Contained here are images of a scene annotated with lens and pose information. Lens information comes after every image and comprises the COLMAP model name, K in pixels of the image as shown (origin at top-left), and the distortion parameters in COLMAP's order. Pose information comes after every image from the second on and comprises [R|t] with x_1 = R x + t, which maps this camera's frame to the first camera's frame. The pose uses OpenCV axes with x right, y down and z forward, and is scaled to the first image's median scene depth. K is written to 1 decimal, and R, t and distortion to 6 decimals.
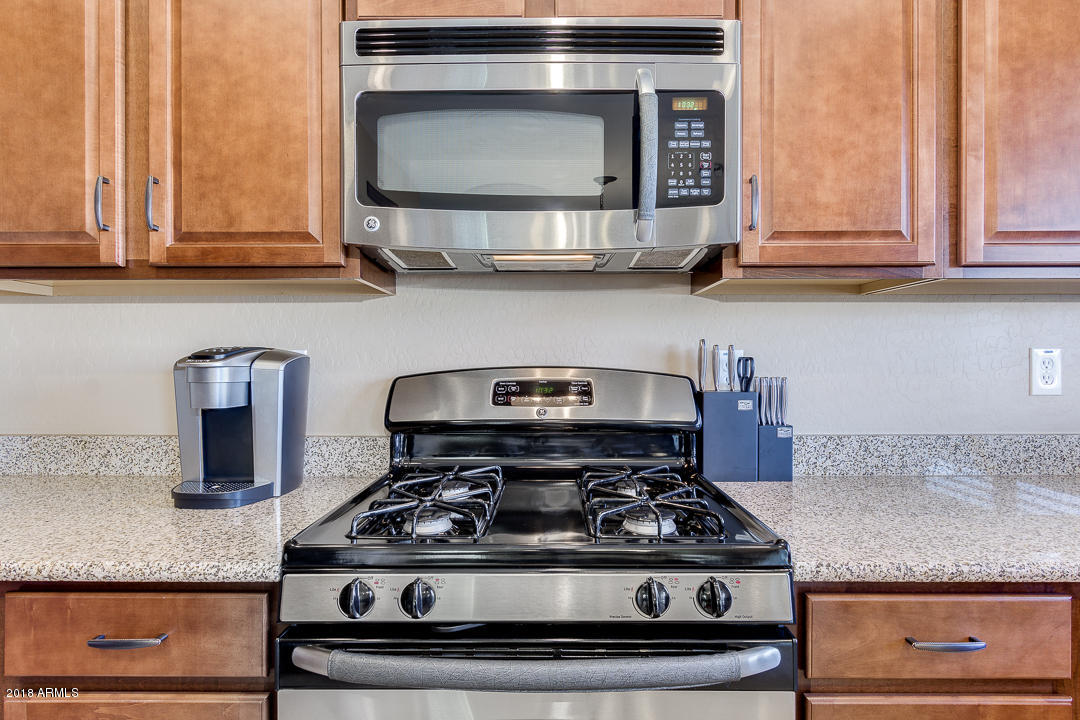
lens RADIAL K [[499.7, 0, 542.9], [0, 499.7, 360.6], [0, 0, 1]] dist [0.009879, -0.003280]
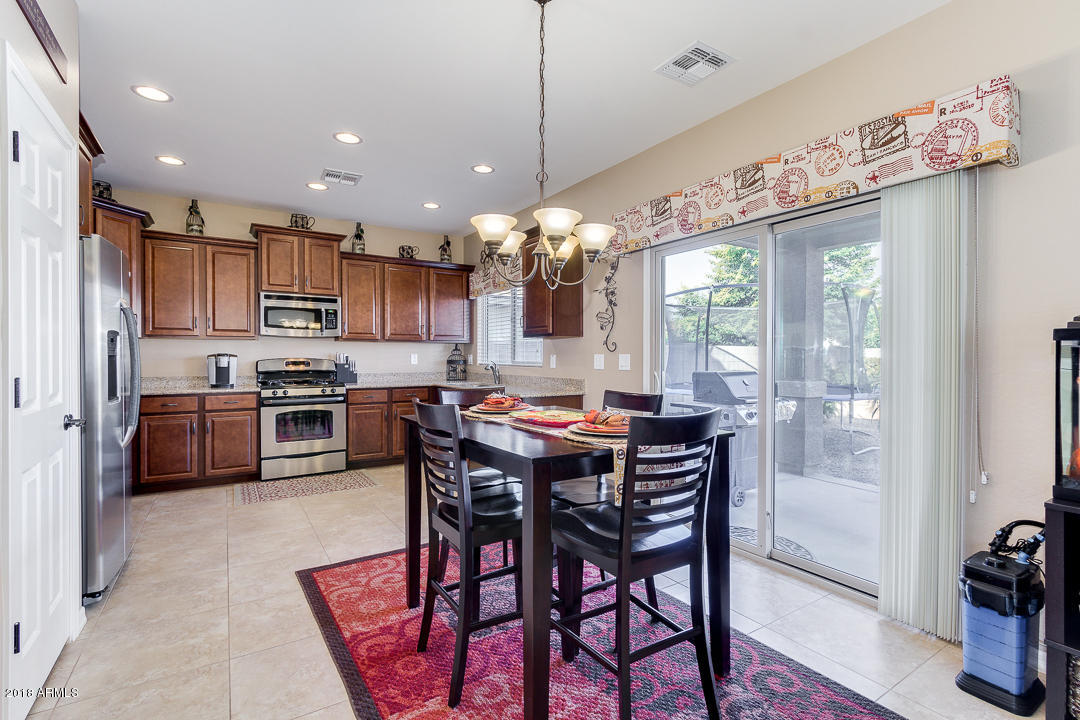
lens RADIAL K [[499.7, 0, 542.9], [0, 499.7, 363.5], [0, 0, 1]] dist [0.009879, -0.003280]
pose [[0.831321, -0.006232, 0.555758, -0.784900], [0.002425, 0.999968, 0.007587, 0.036748], [-0.555788, -0.004959, 0.831309, -4.567467]]
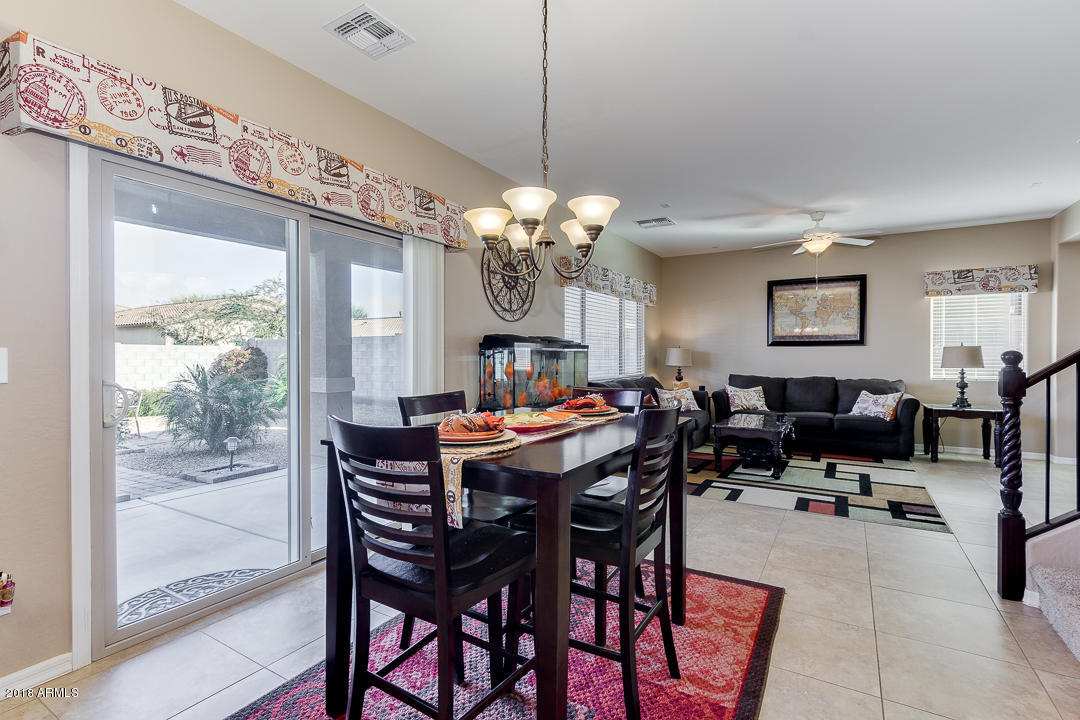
lens RADIAL K [[499.7, 0, 548.2], [0, 499.7, 360.5], [0, 0, 1]] dist [0.009879, -0.003280]
pose [[-0.868128, -0.005505, 0.496310, -0.597719], [0.002883, 0.999866, 0.016133, 0.018309], [-0.496332, 0.015437, -0.867996, -1.240753]]
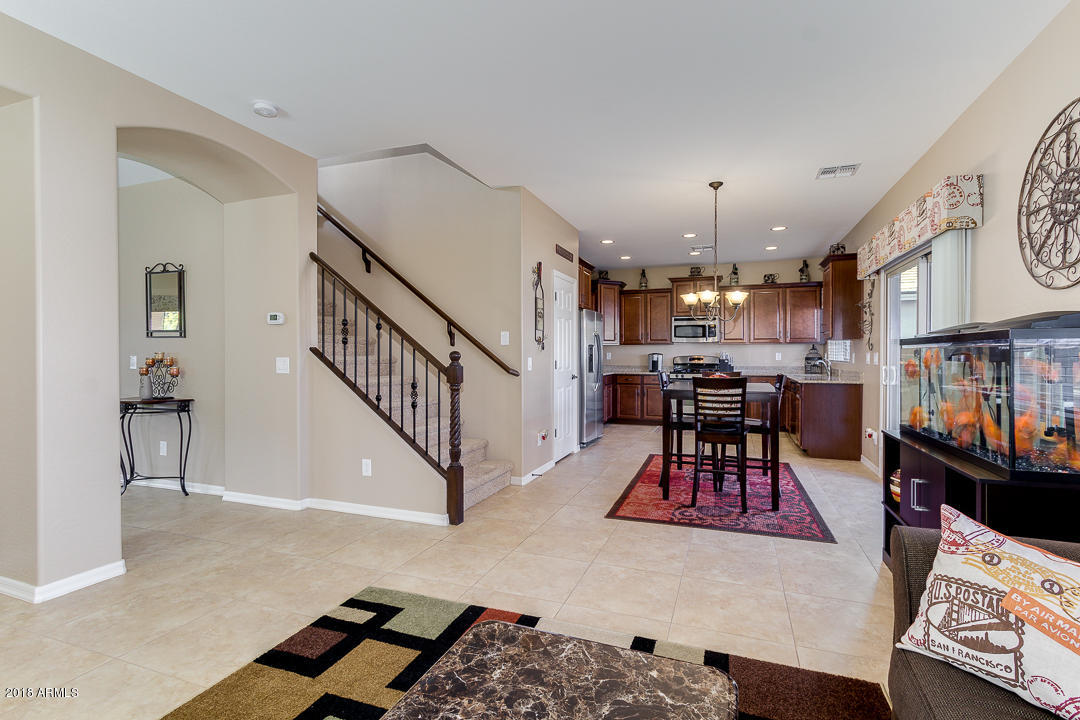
lens RADIAL K [[499.7, 0, 563.6], [0, 499.7, 358.1], [0, 0, 1]] dist [0.009879, -0.003280]
pose [[0.953568, 0.002603, -0.301167, 0.406101], [-0.002795, 0.999996, -0.000206, 0.064185], [0.301165, 0.001038, 0.953571, -7.447579]]
